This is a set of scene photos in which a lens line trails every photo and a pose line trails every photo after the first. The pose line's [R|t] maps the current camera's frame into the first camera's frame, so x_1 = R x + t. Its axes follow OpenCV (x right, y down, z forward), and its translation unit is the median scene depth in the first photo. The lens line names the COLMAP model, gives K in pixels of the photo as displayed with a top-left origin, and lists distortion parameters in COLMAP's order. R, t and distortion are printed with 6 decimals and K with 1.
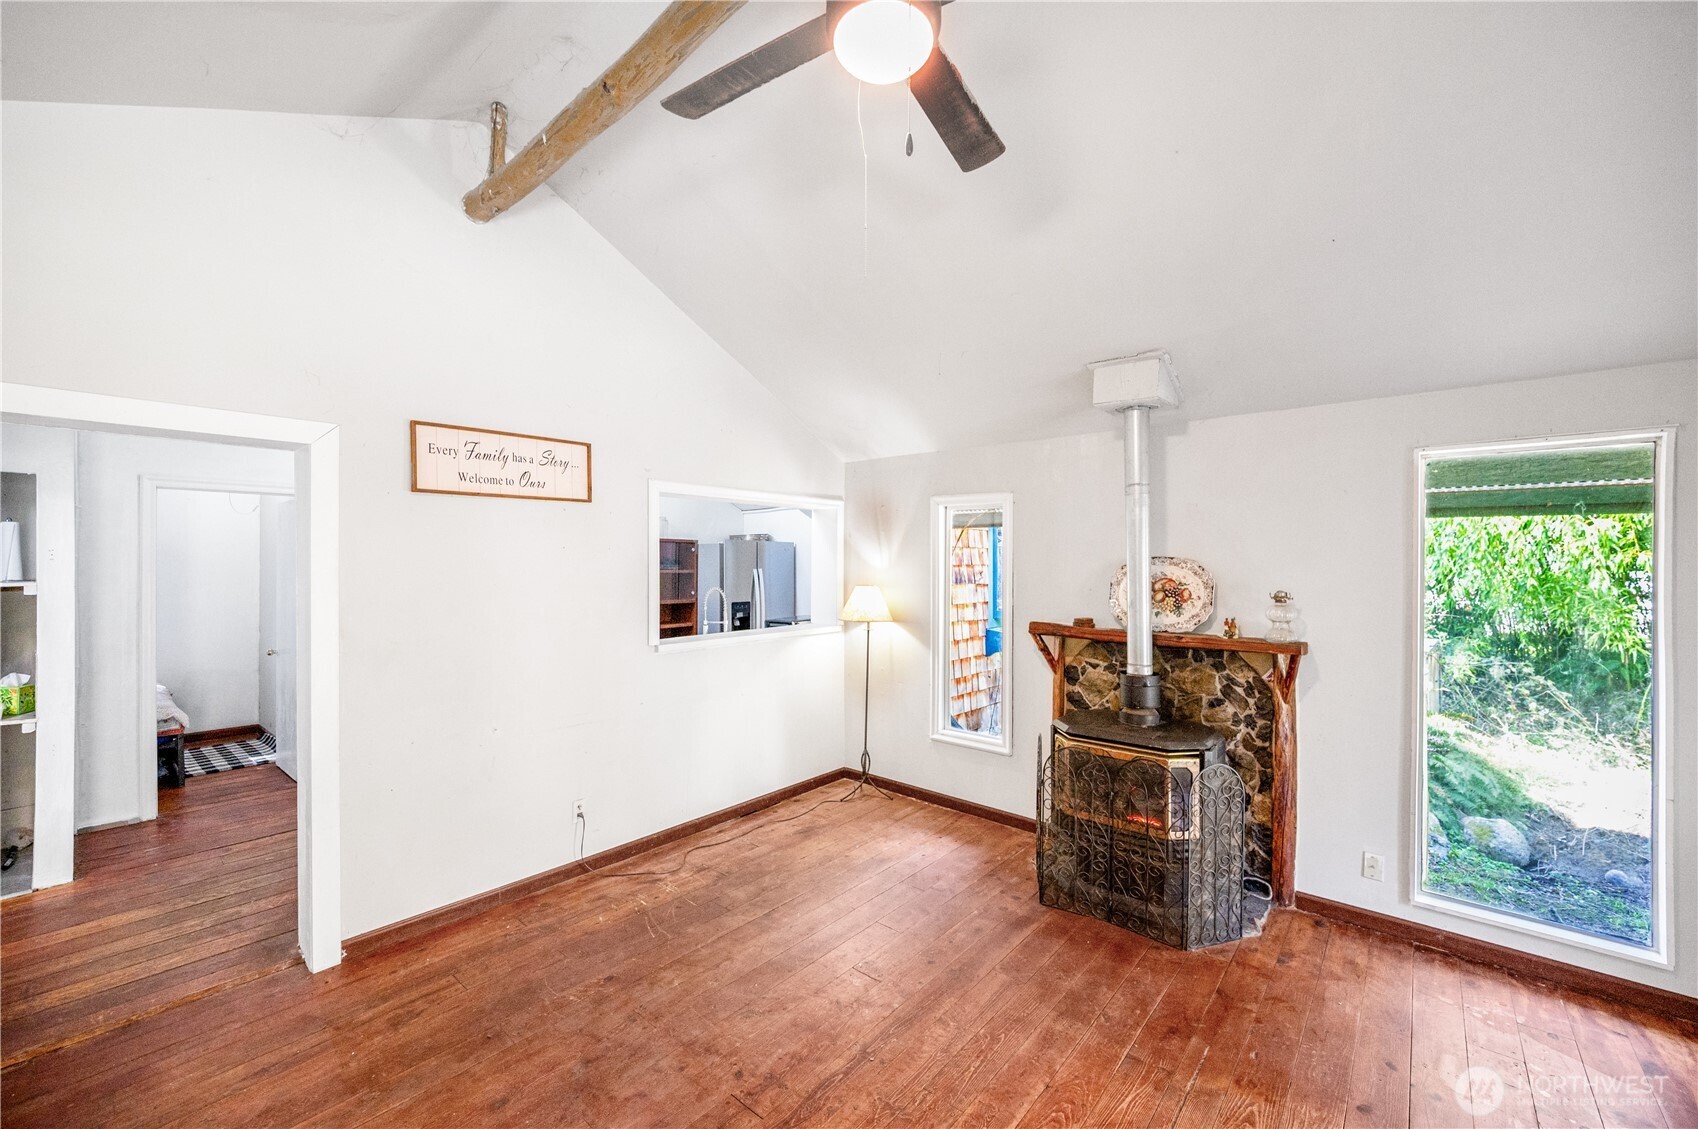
lens RADIAL K [[667.6, 0, 846.0], [0, 667.6, 559.4], [0, 0, 1]] dist [0.001673, 0.000095]
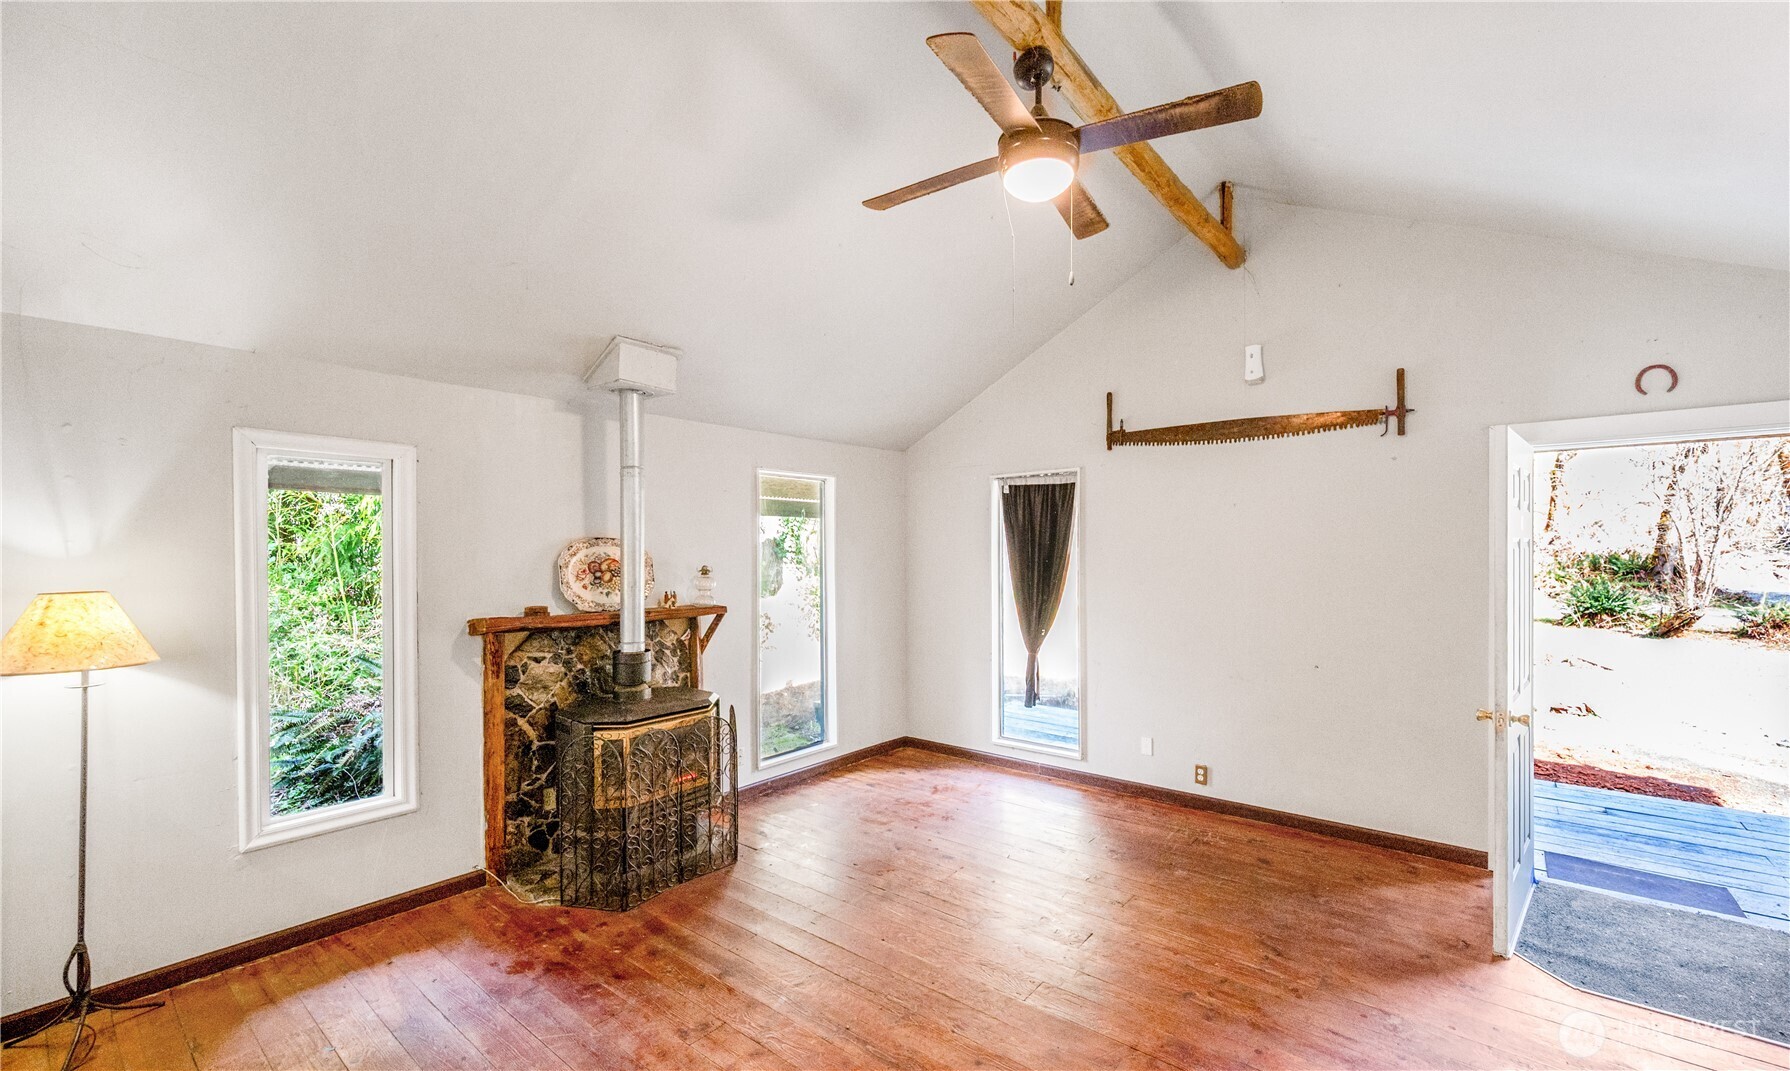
lens RADIAL K [[757.8, 0, 892.7], [0, 757.8, 546.2], [0, 0, 1]] dist [-0.003147, -0.000286]
pose [[-0.030089, 0.000967, 0.999547, -0.656725], [0.000351, 0.999999, -0.000957, 0.010018], [-0.999547, 0.000322, -0.030089, 0.568513]]
